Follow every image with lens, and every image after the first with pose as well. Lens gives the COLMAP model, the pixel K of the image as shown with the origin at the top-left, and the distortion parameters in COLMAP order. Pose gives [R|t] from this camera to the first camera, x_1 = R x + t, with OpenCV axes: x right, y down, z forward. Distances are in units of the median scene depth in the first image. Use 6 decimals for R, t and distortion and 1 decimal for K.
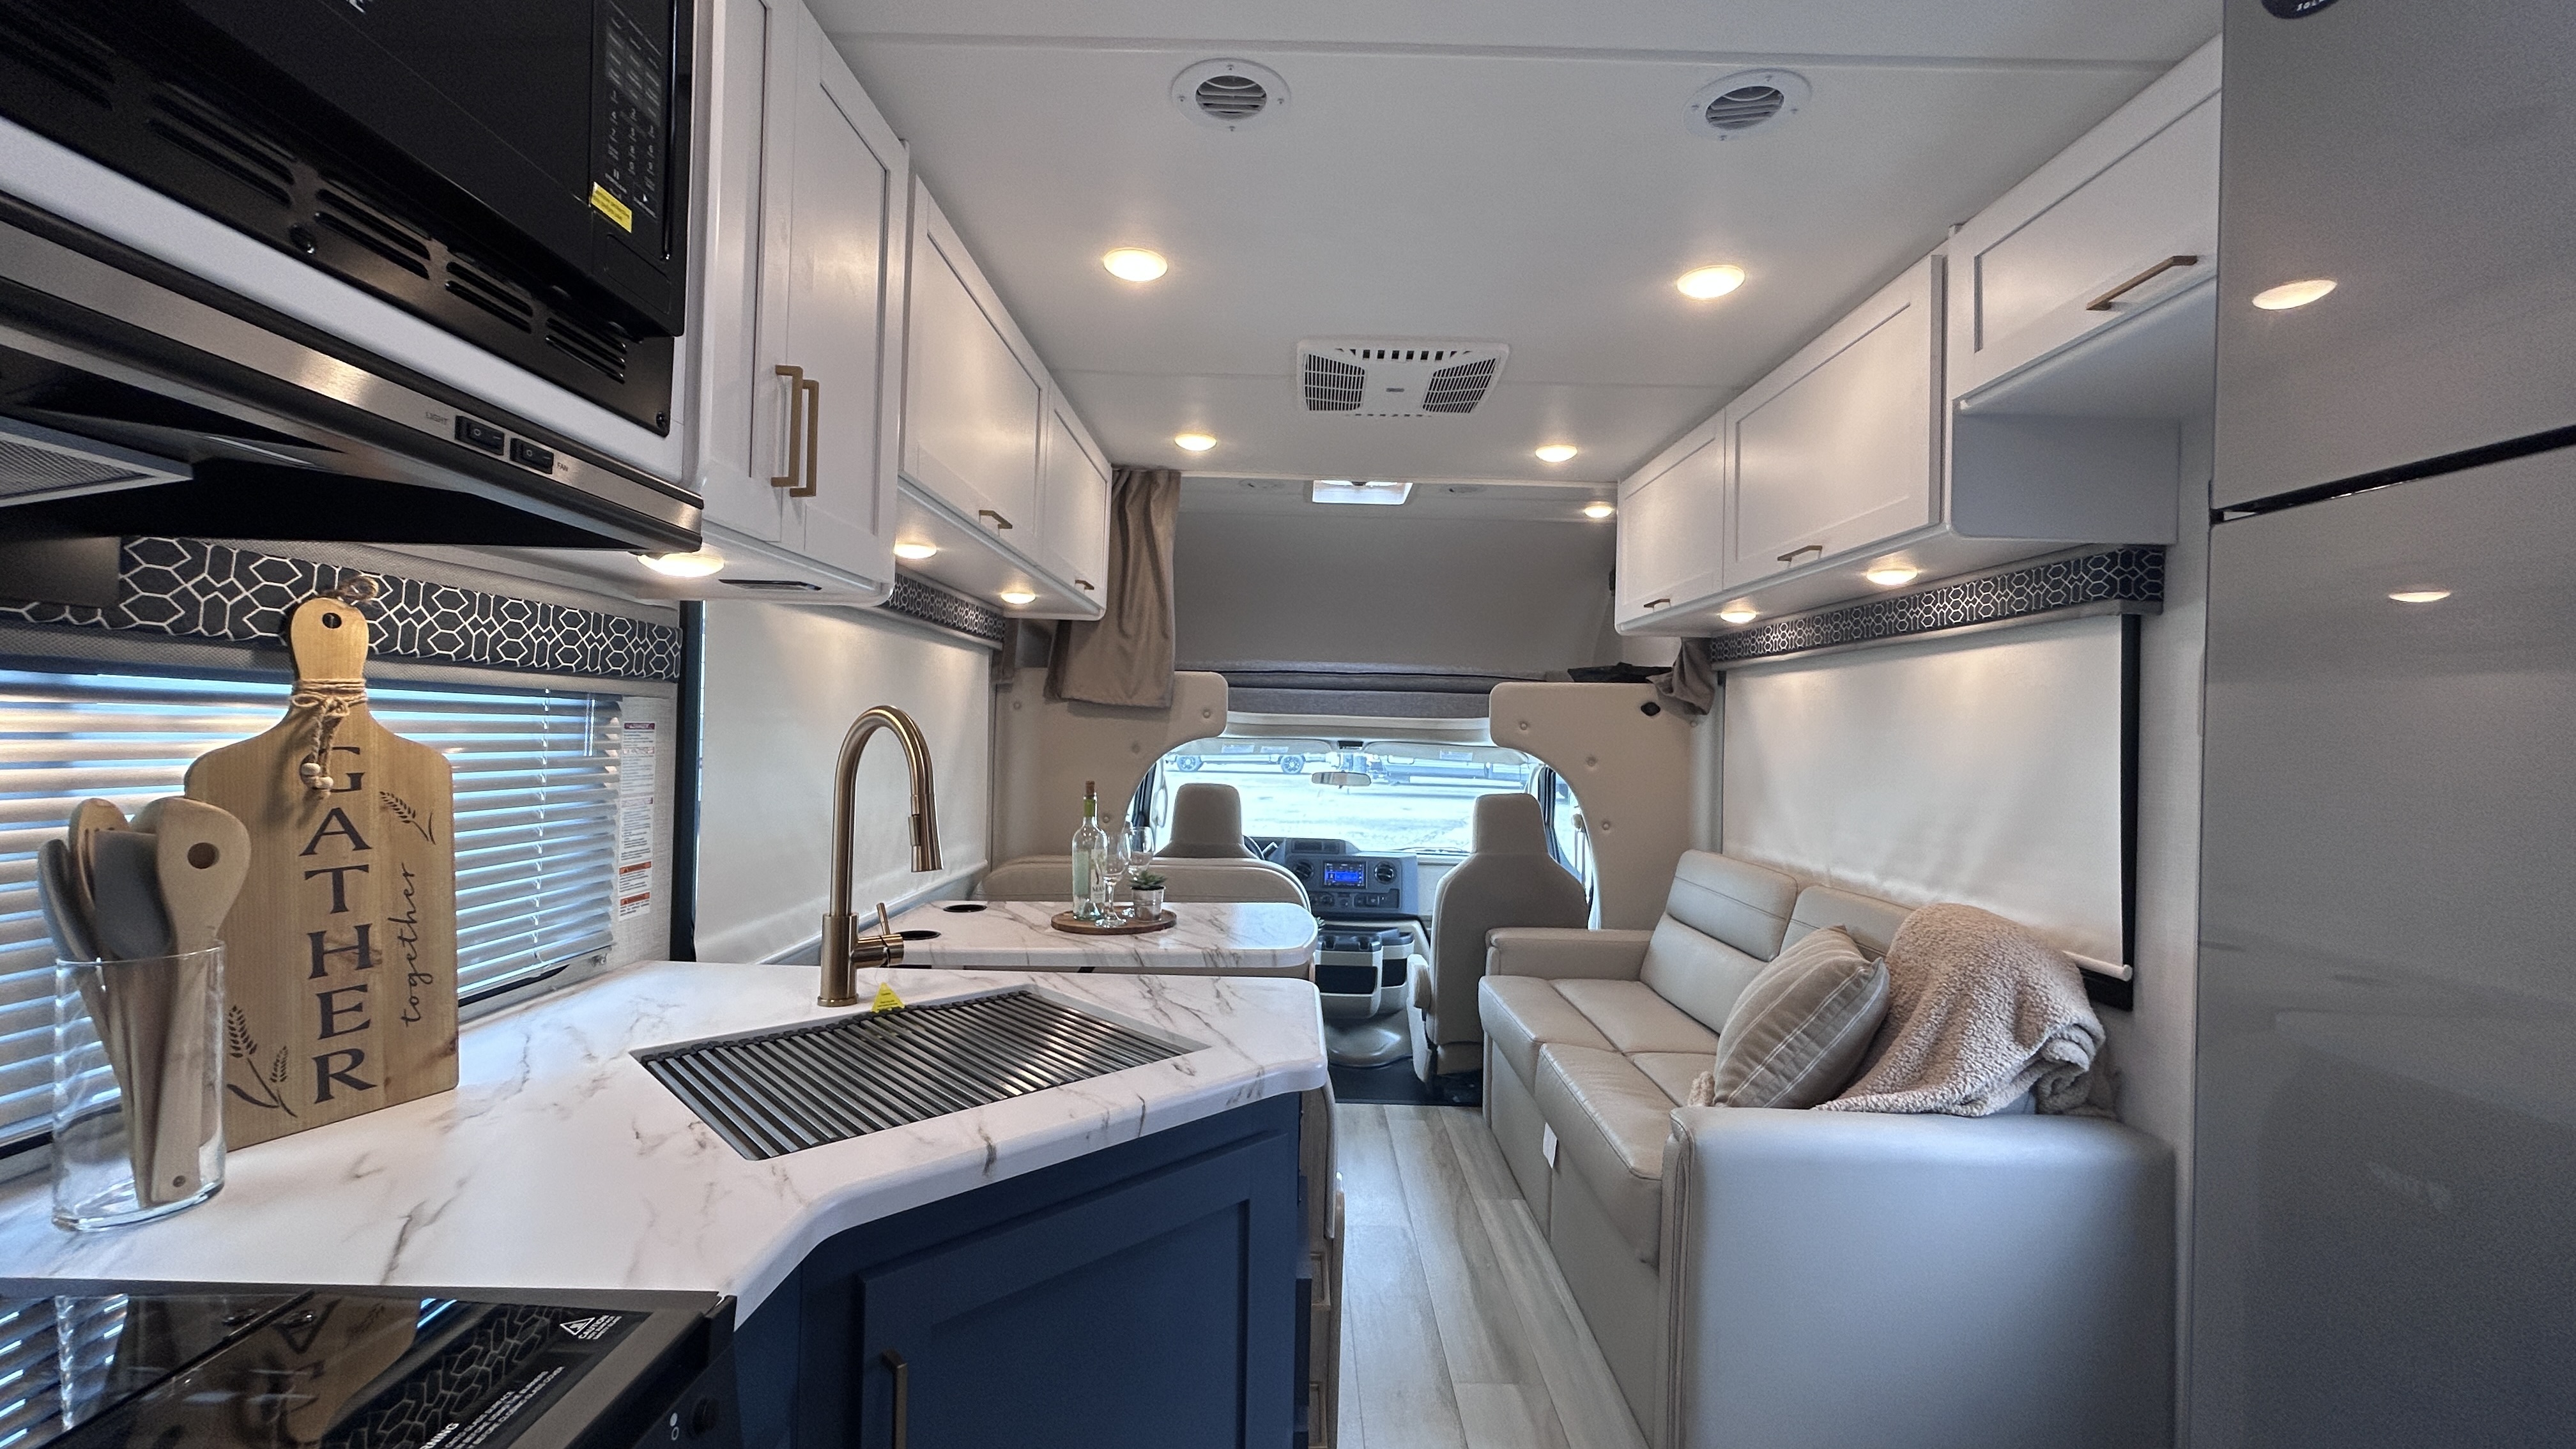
lens RADIAL K [[1037.4, 0, 1280.0], [0, 1037.4, 719.3], [0, 0, 1]] dist [-0.002833, 0.001499]
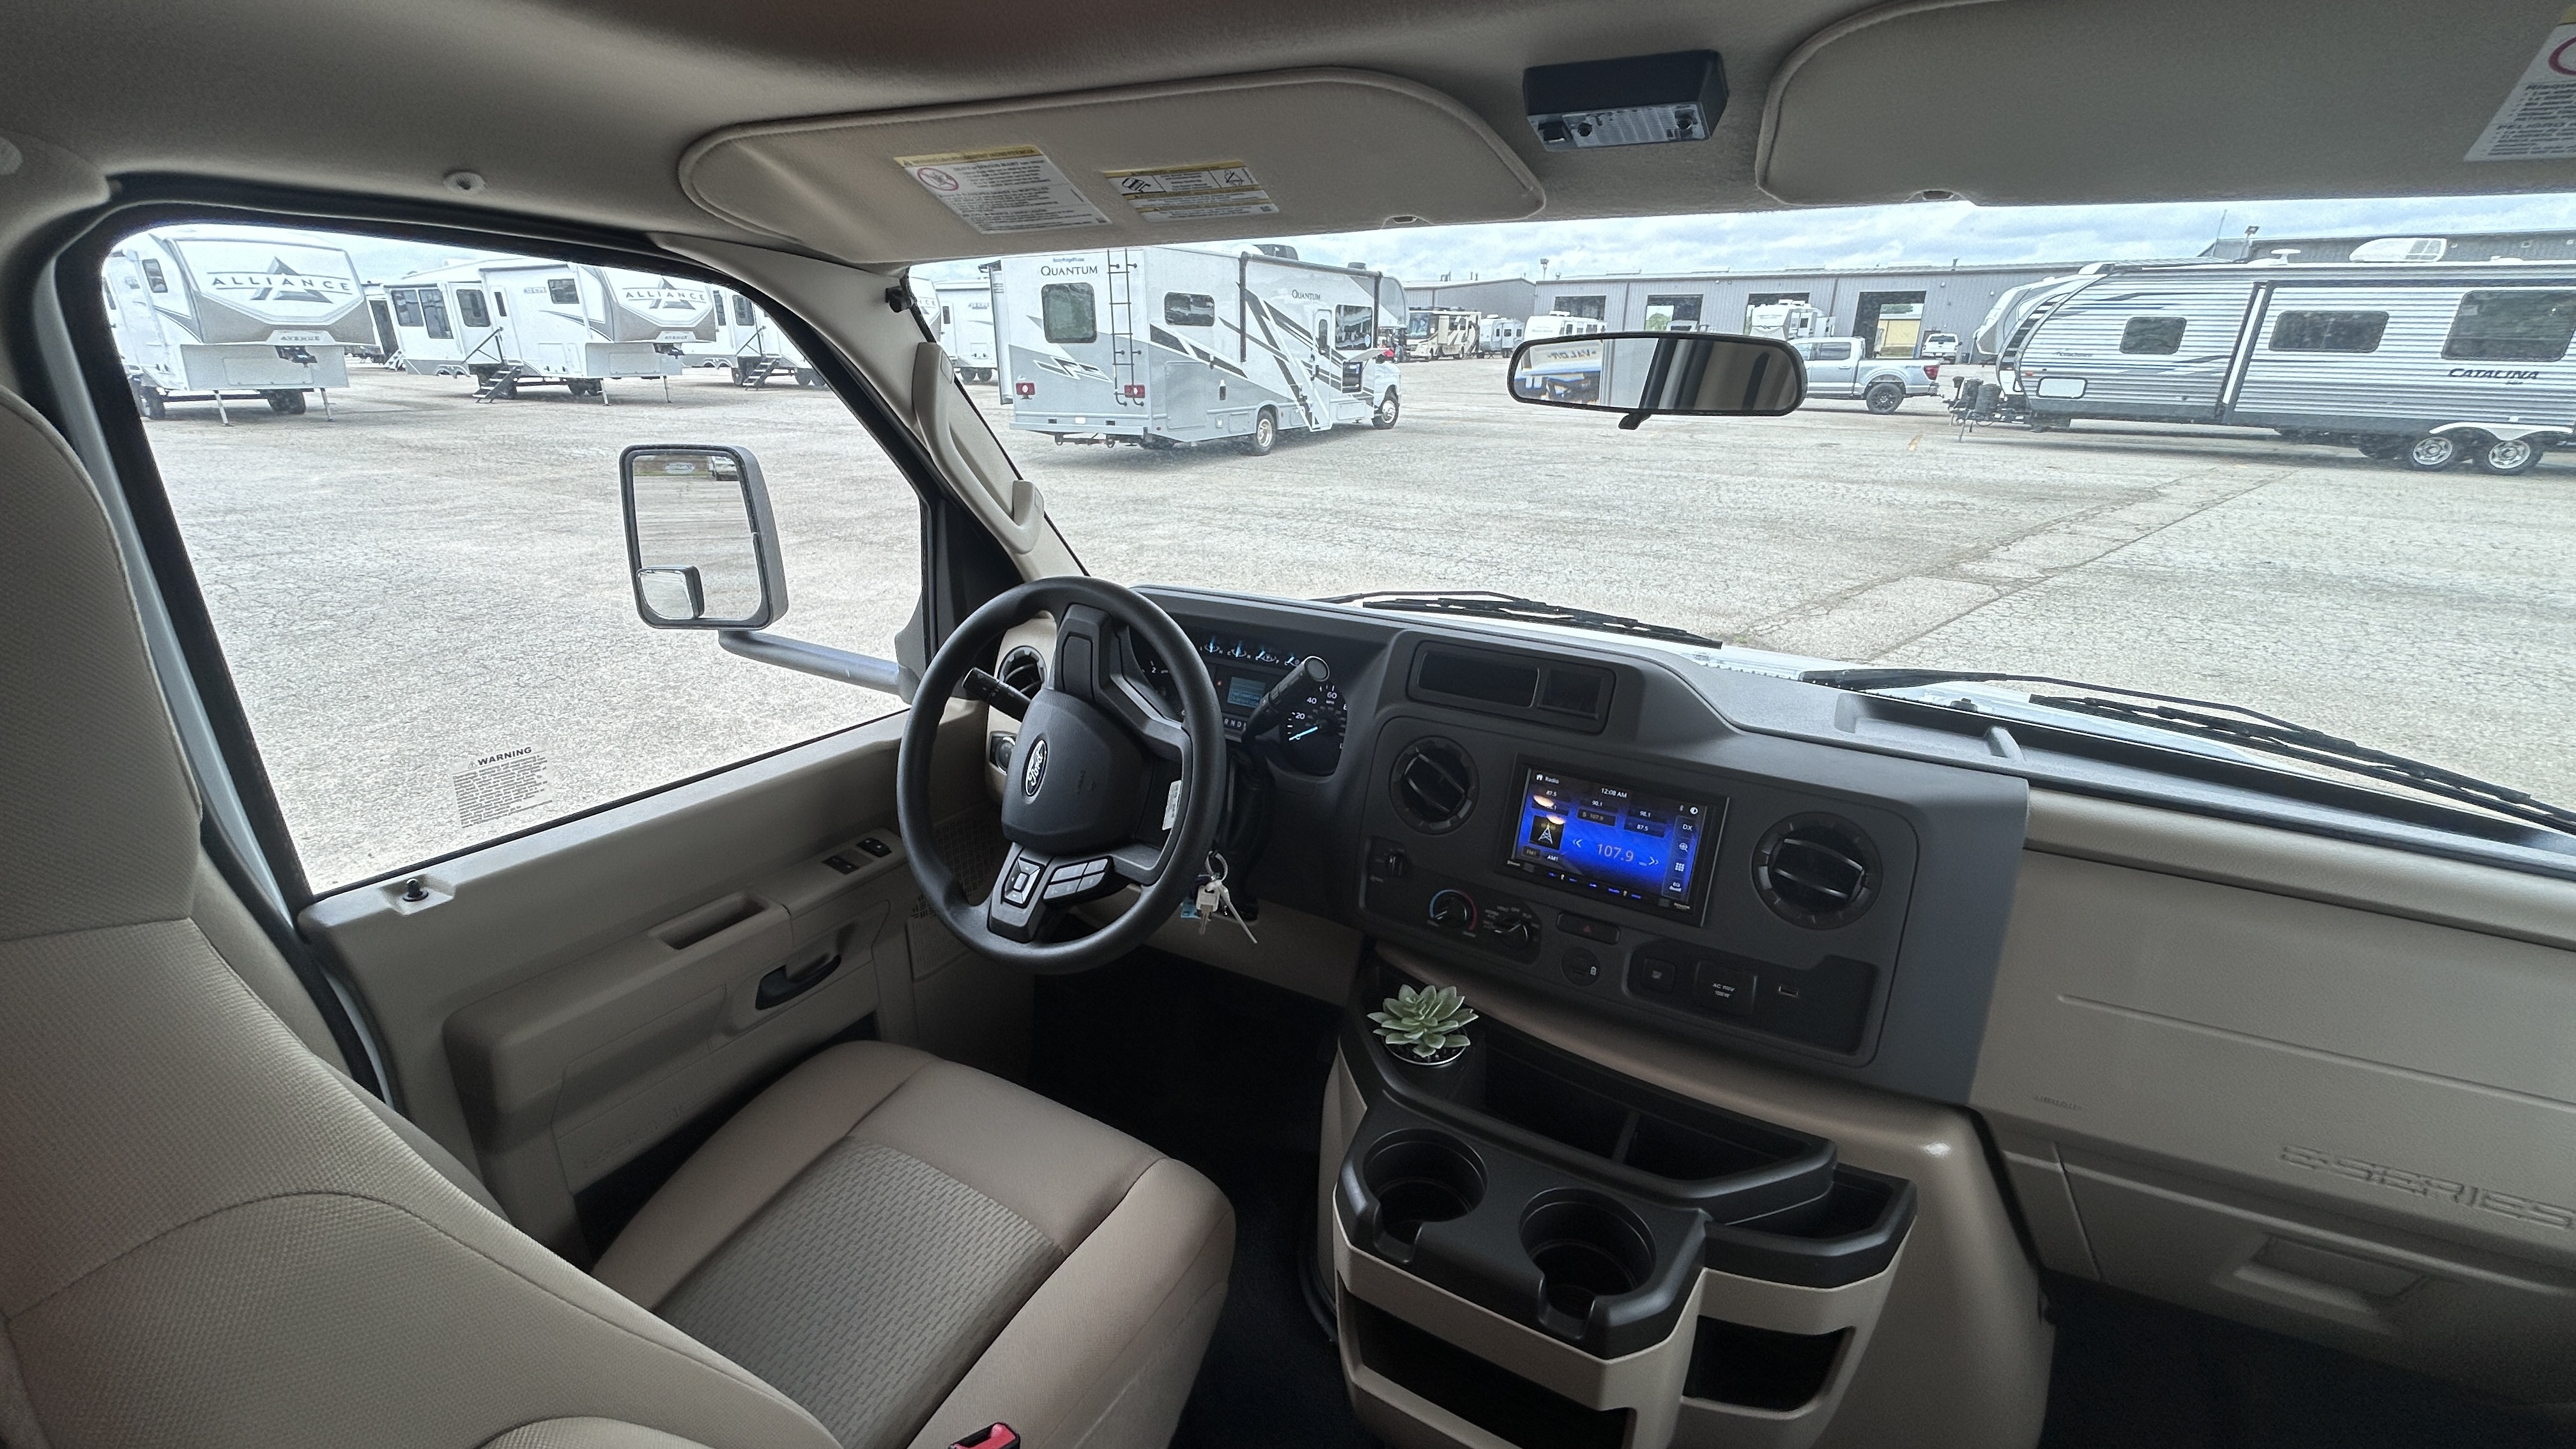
lens RADIAL K [[1037.4, 0, 1284.6], [0, 1037.4, 719.5], [0, 0, 1]] dist [-0.002833, 0.001499]
pose [[0.875226, 0.147232, -0.460763, 0.172432], [0.015471, 0.943543, 0.330888, 0.092913], [0.483467, -0.296730, 0.823535, 1.378177]]
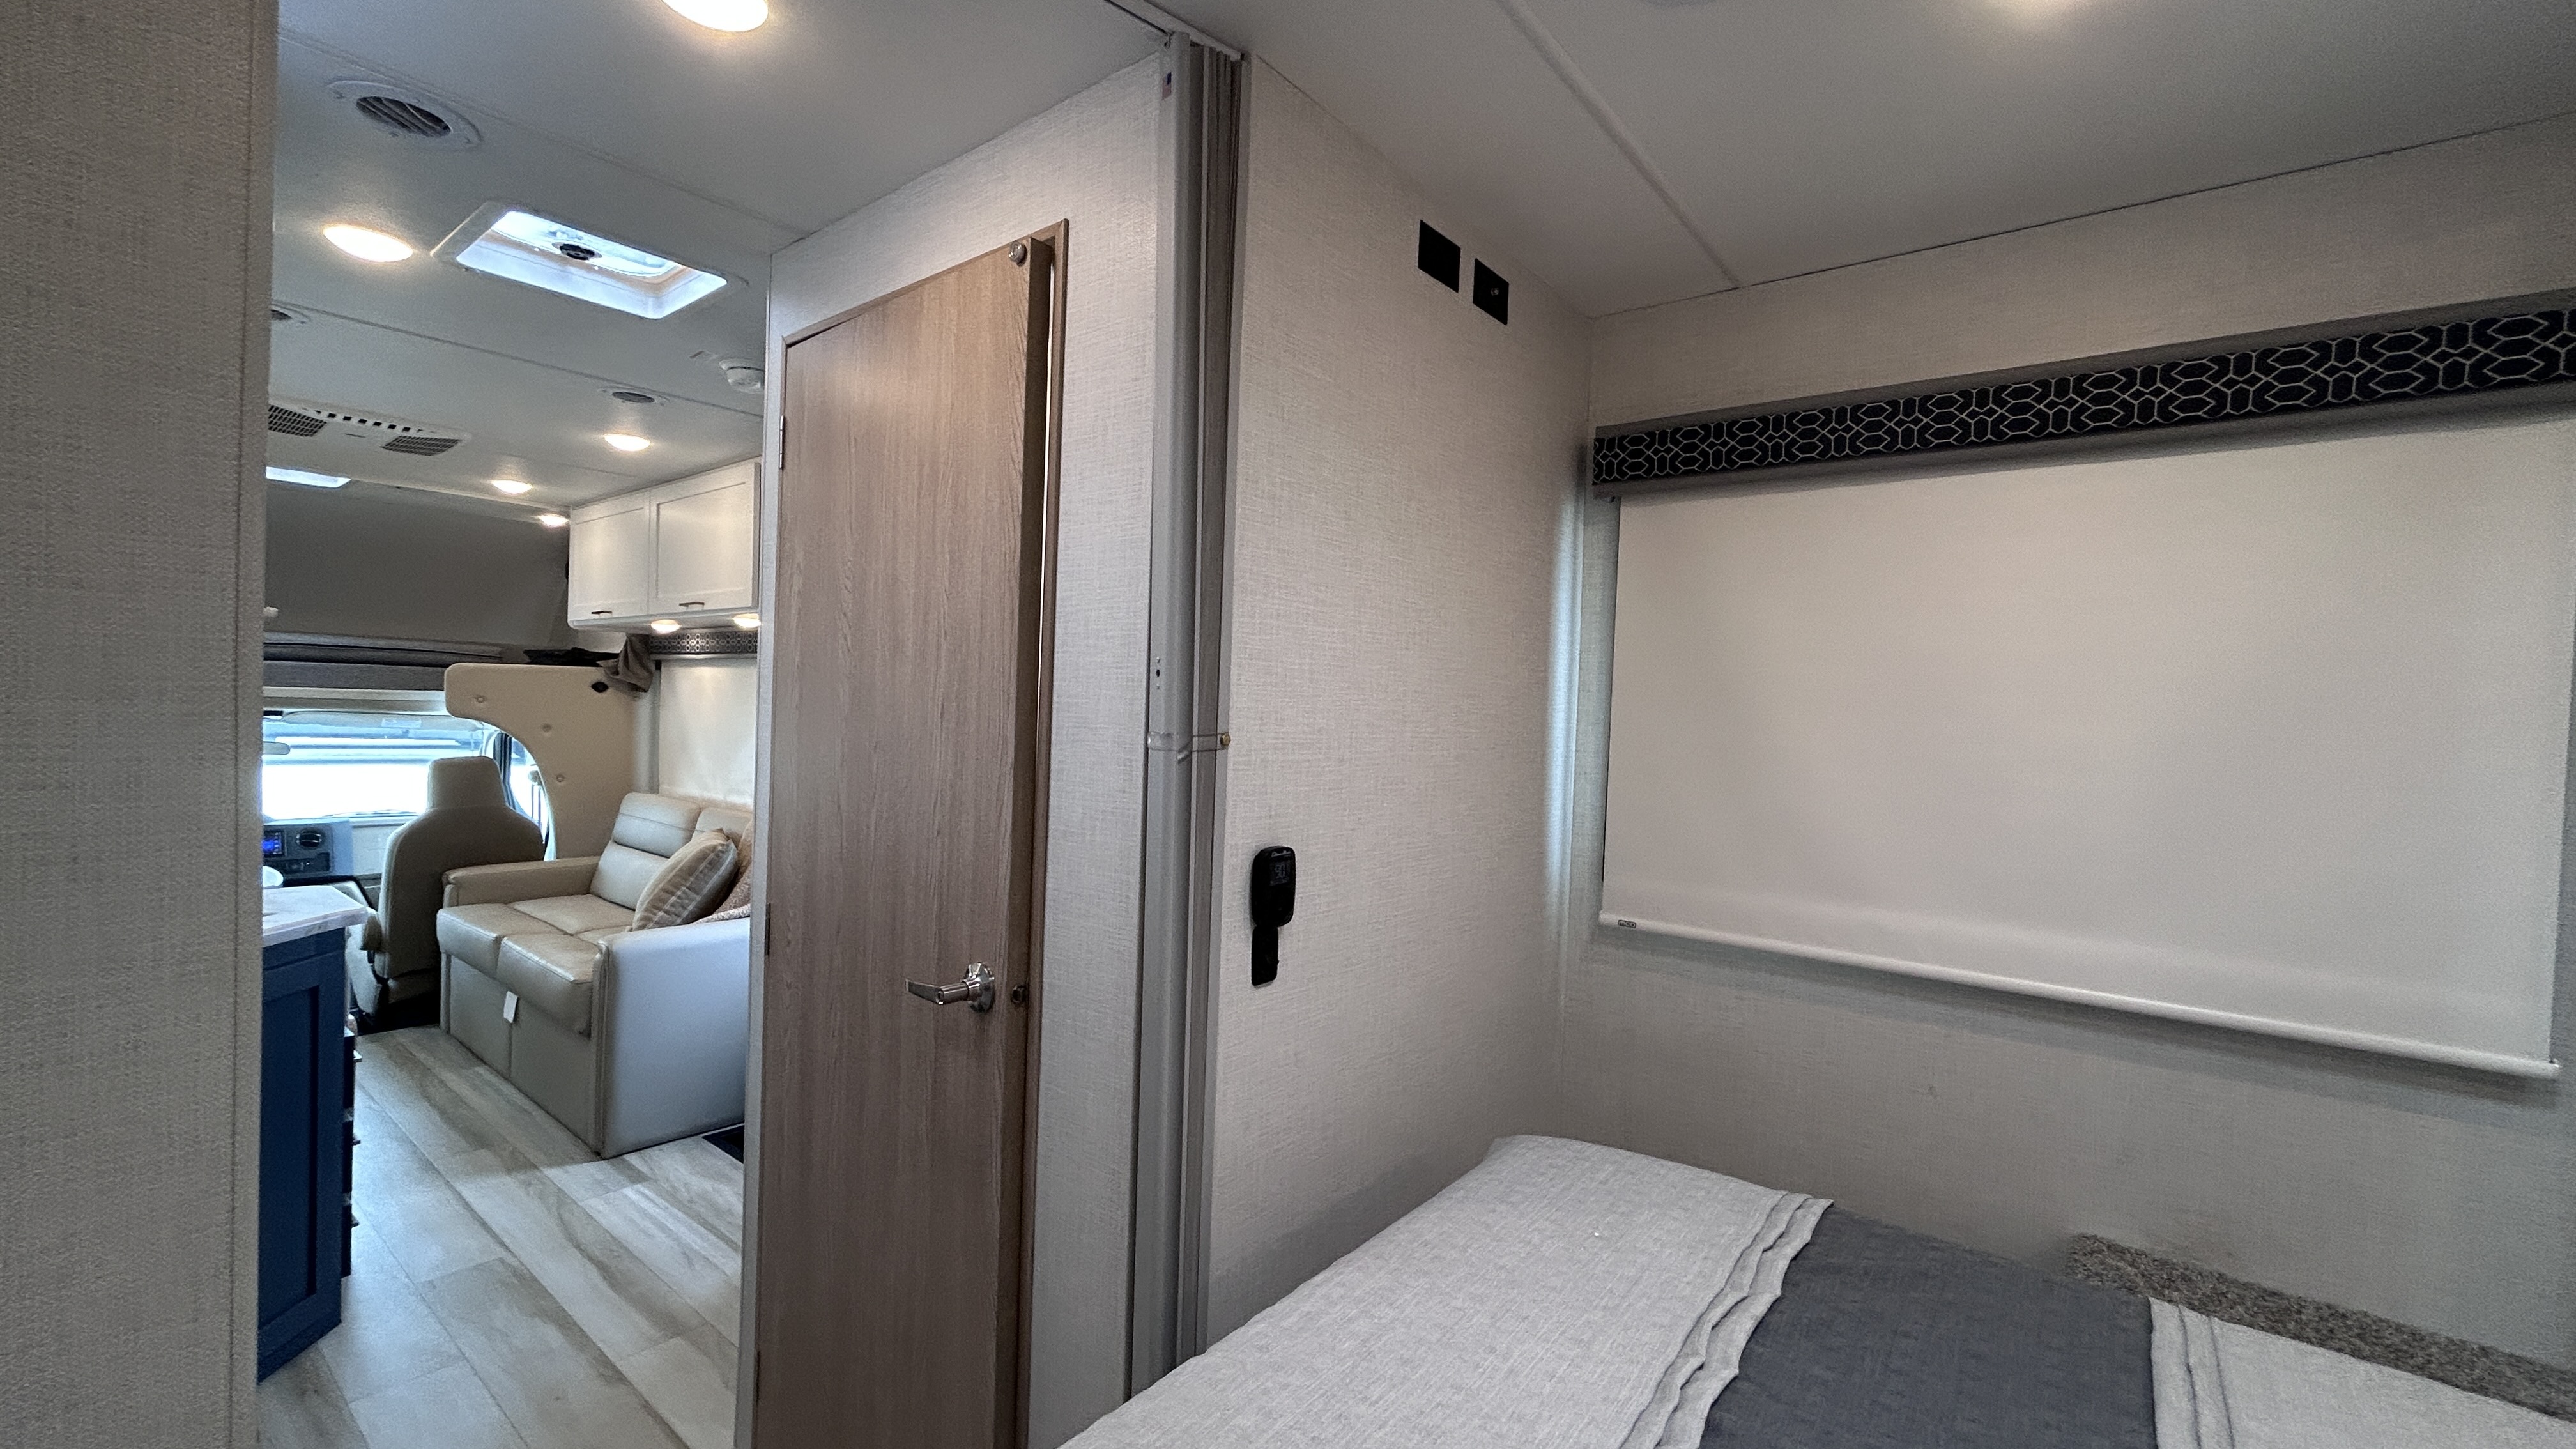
lens RADIAL K [[1037.4, 0, 1285.3], [0, 1037.4, 724.3], [0, 0, 1]] dist [-0.002833, 0.001499]
pose [[0.617735, -0.016479, 0.786213, -0.183956], [-0.025736, 0.998821, 0.041156, -0.053853], [-0.785965, -0.045658, 0.616583, -0.658347]]
